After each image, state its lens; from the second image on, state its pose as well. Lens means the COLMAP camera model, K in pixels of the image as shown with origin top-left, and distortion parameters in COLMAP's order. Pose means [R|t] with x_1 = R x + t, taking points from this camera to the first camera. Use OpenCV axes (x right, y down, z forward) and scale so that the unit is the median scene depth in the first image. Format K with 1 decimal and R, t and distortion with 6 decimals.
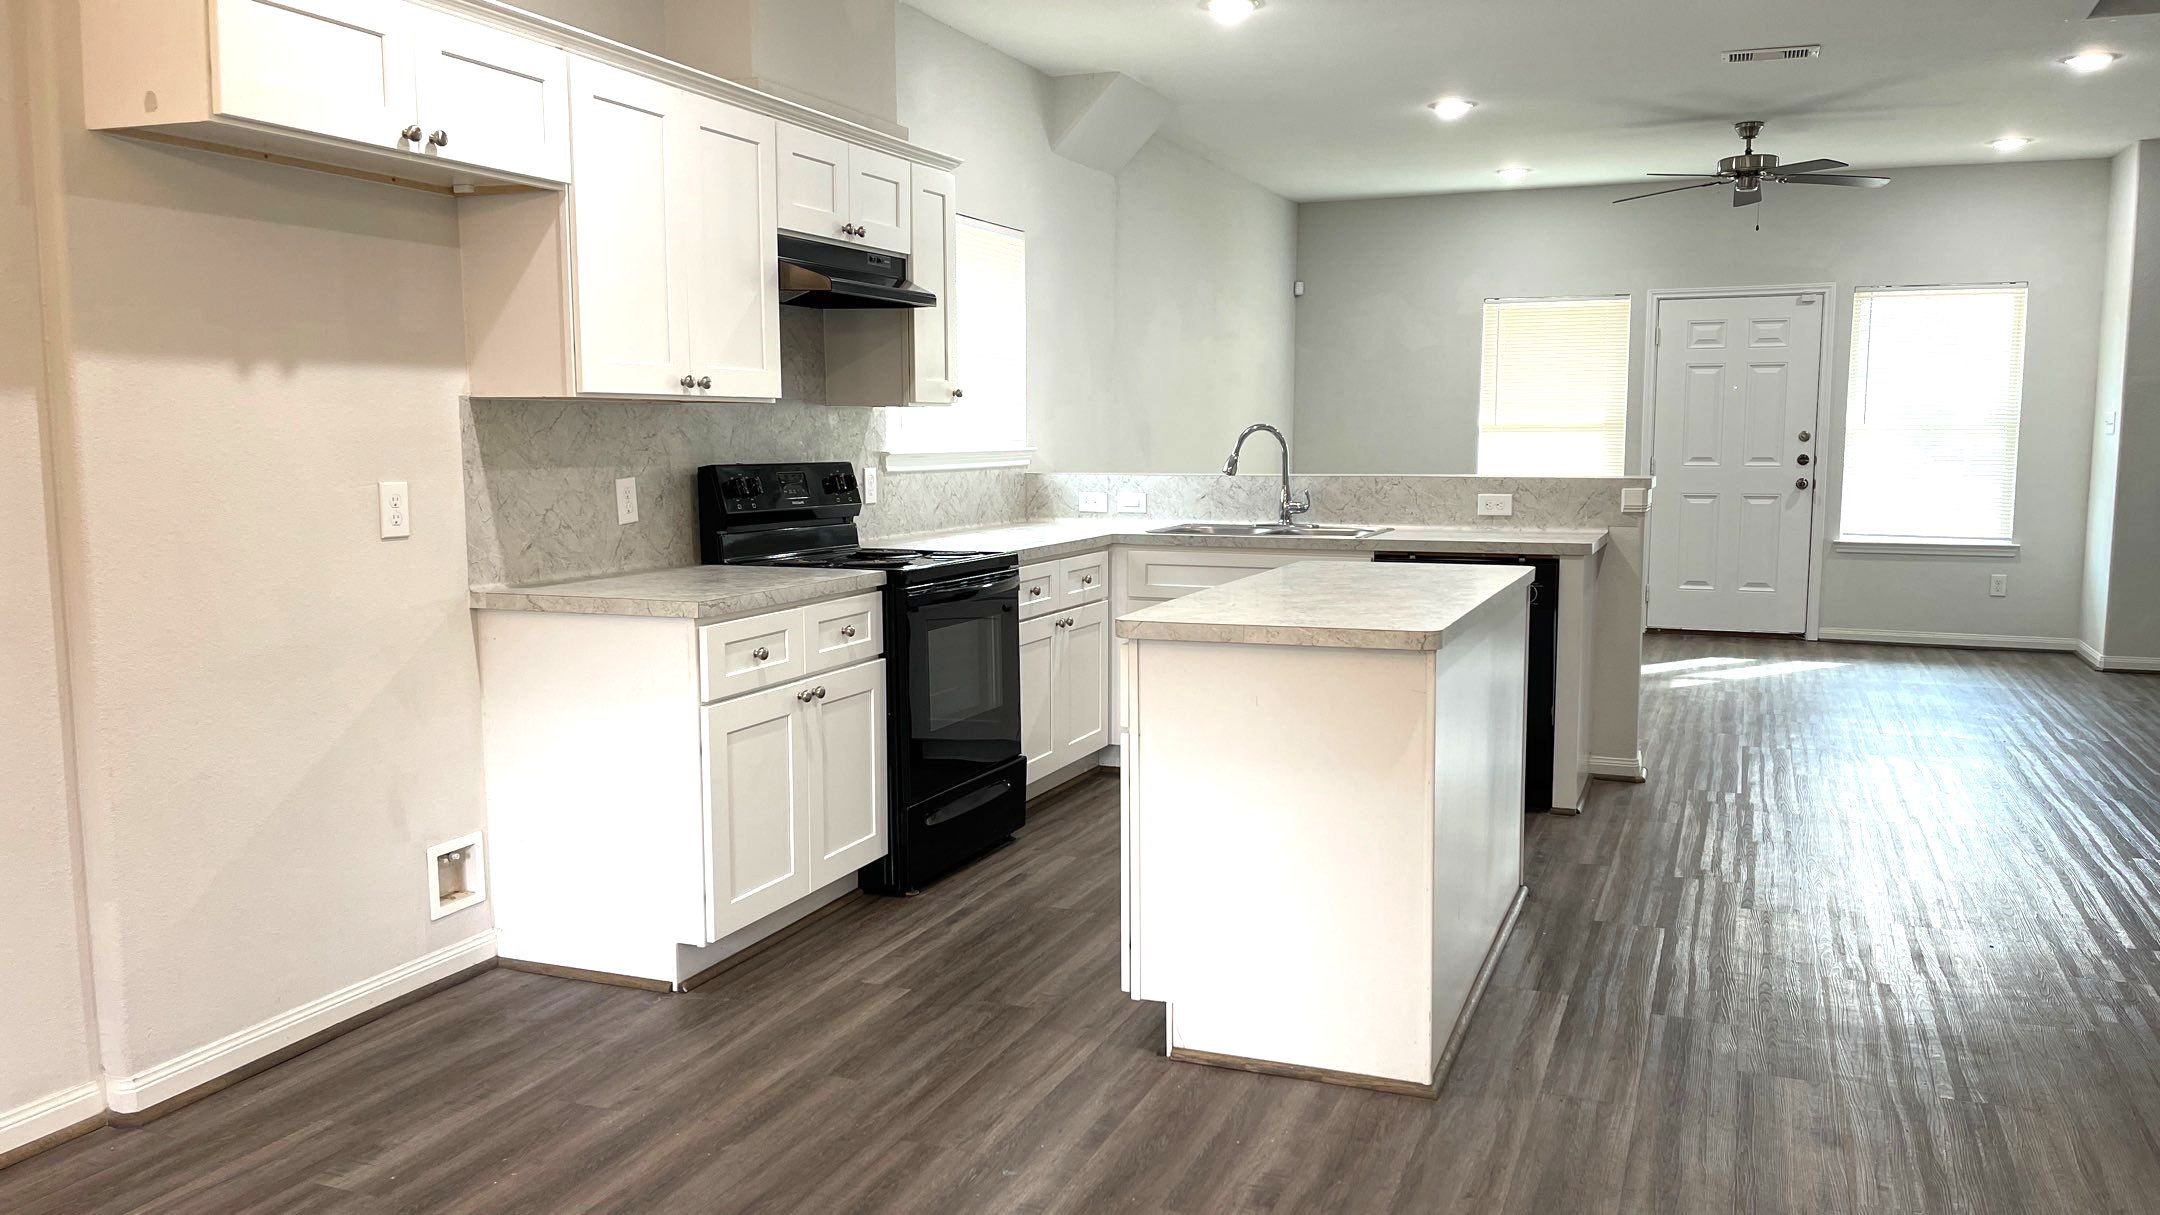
lens RADIAL K [[1643.0, 0, 1082.4], [0, 1643.0, 612.8], [0, 0, 1]] dist [0.042492, -0.034002]
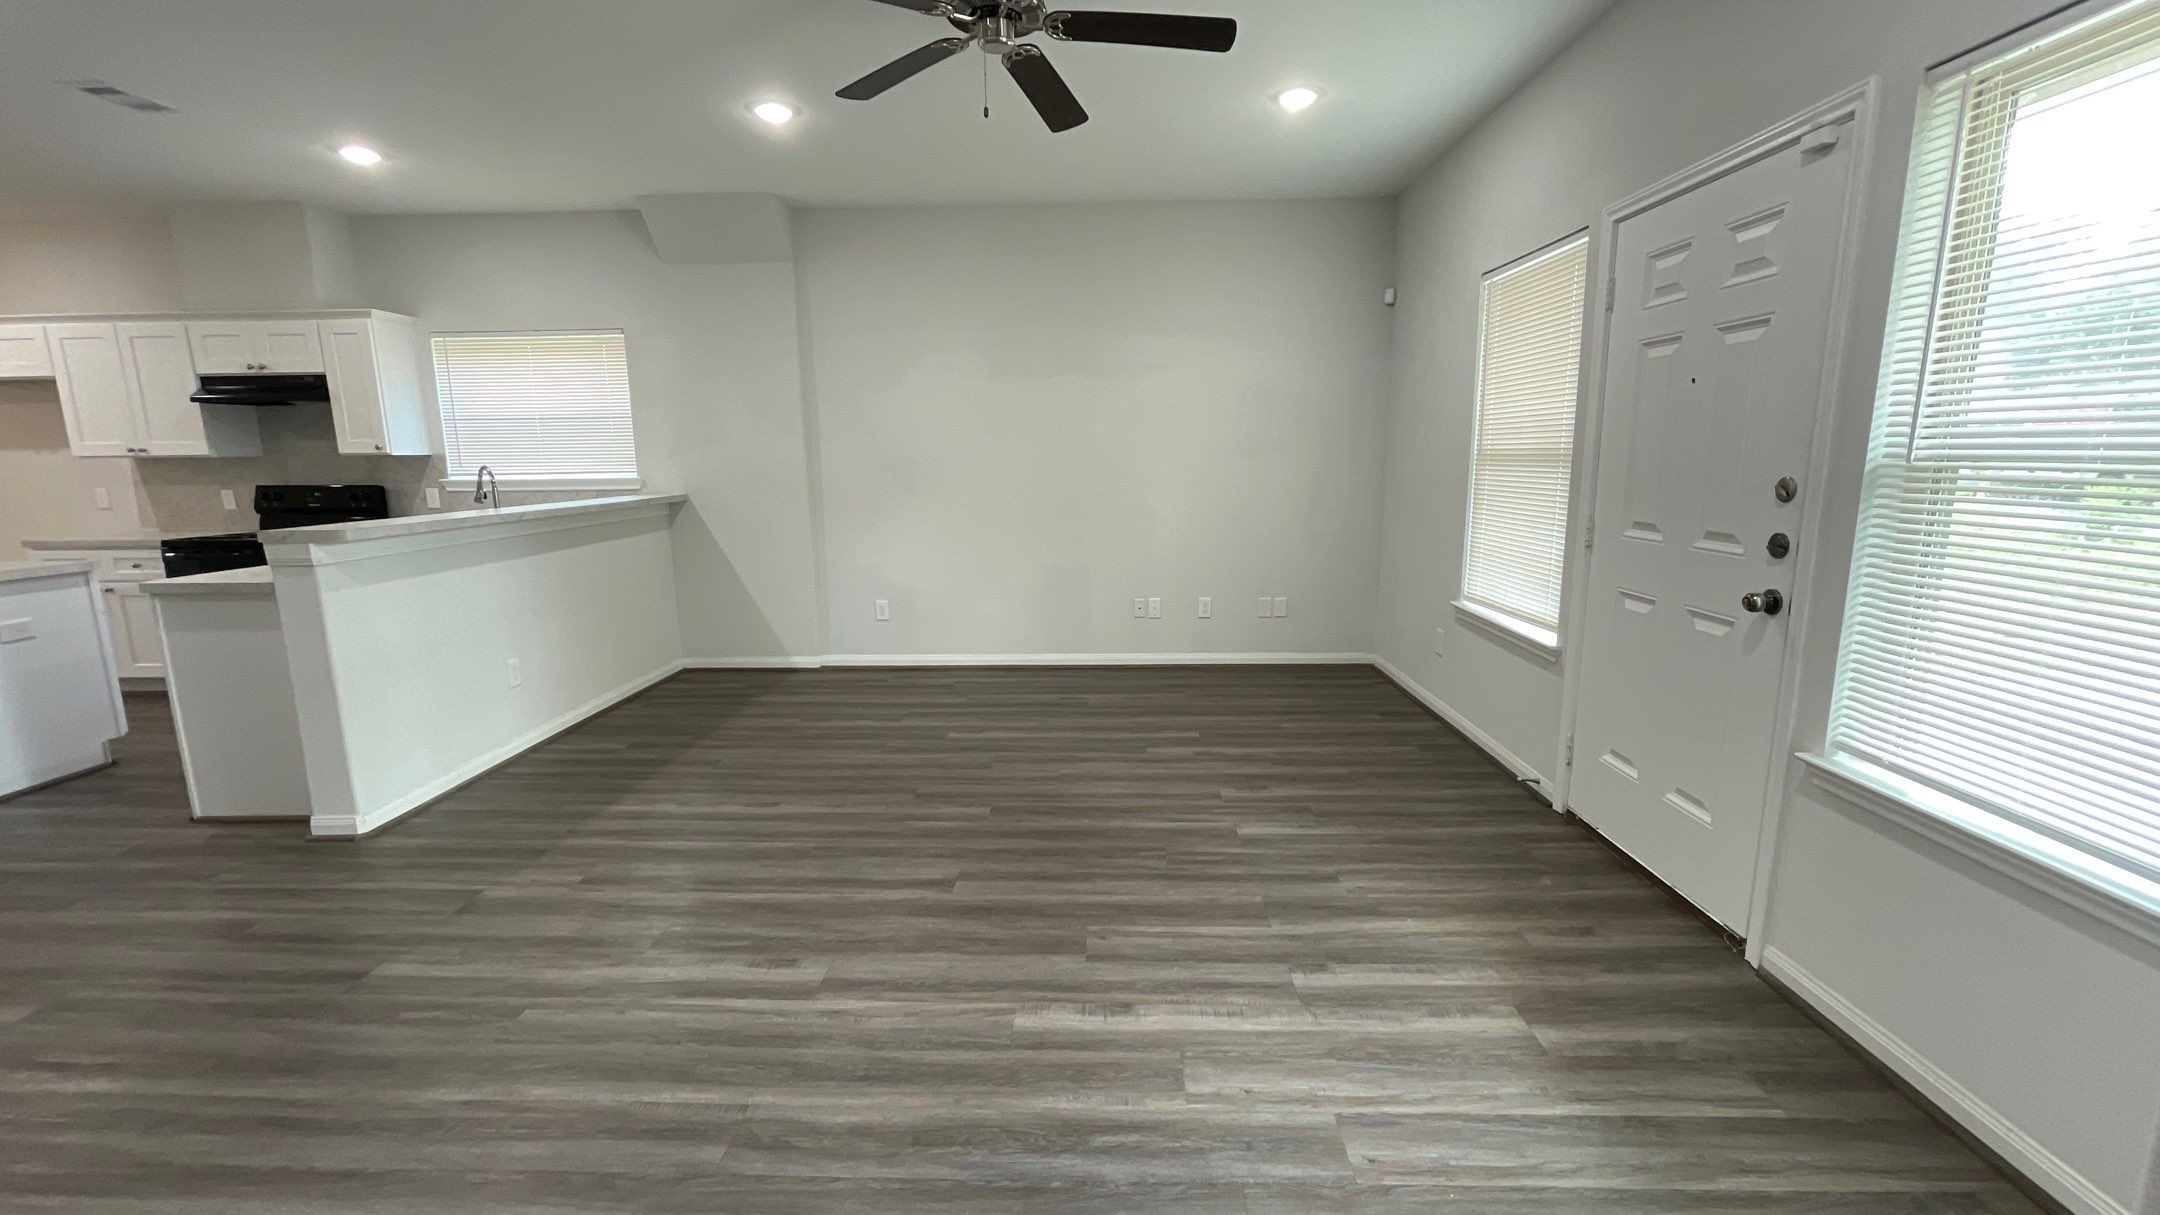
lens RADIAL K [[874.5, 0, 1081.1], [0, 874.5, 601.3], [0, 0, 1]] dist [0.001133, -0.001042]
pose [[0.343425, 0.155114, -0.926282, 1.316116], [-0.095896, 0.986904, 0.129711, -0.204418], [0.934271, 0.044281, 0.353802, 1.714375]]
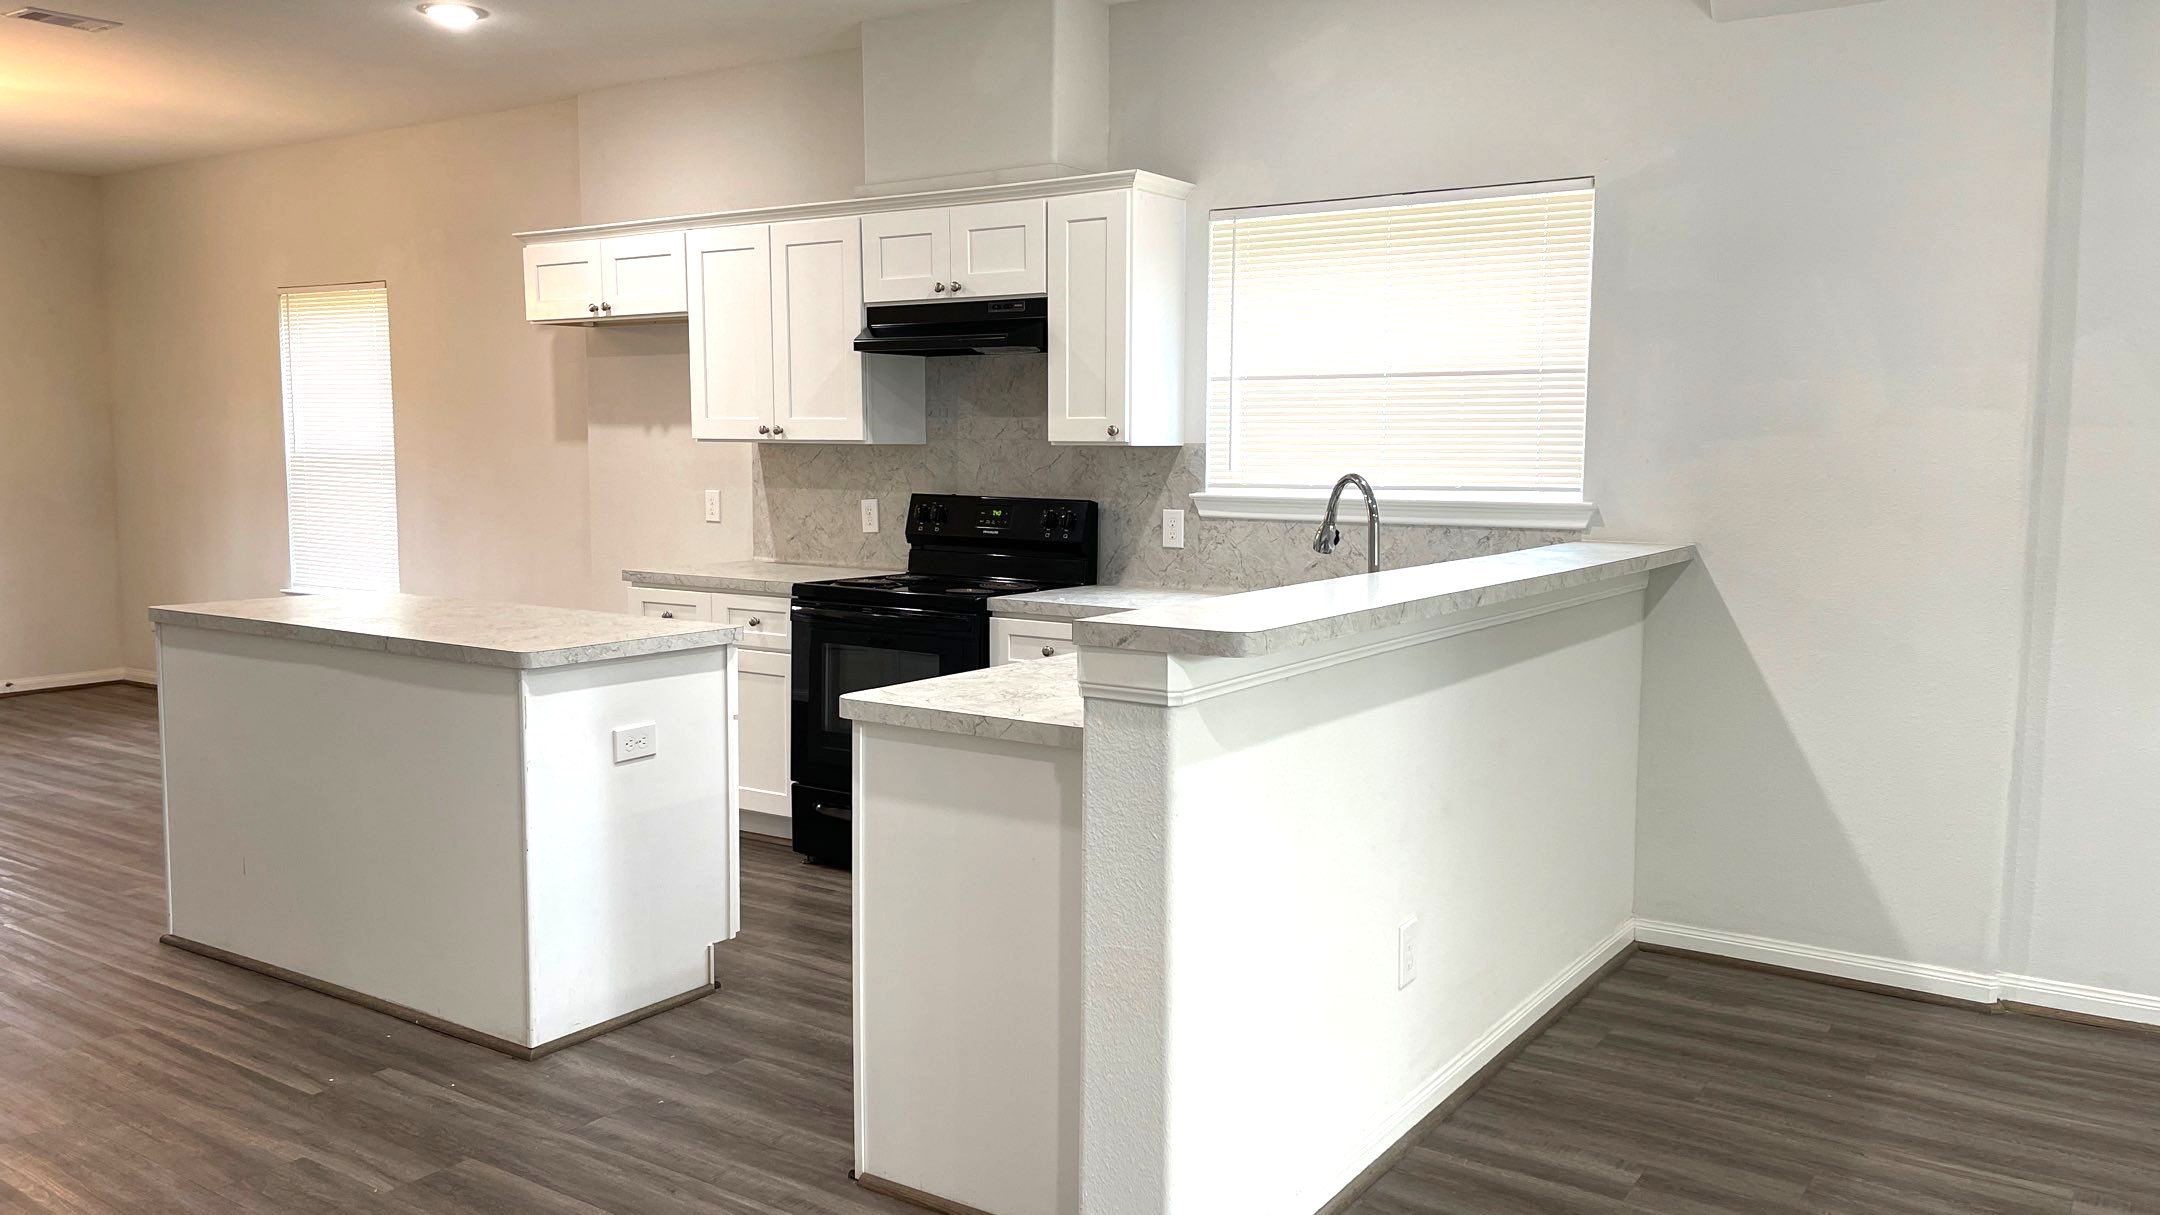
lens RADIAL K [[1643.0, 0, 1085.8], [0, 1643.0, 600.3], [0, 0, 1]] dist [0.042492, -0.034002]
pose [[-0.217806, 0.092912, -0.971559, 1.021135], [-0.115895, 0.985953, 0.120270, -0.185492], [0.969087, 0.138795, -0.203978, 1.478153]]
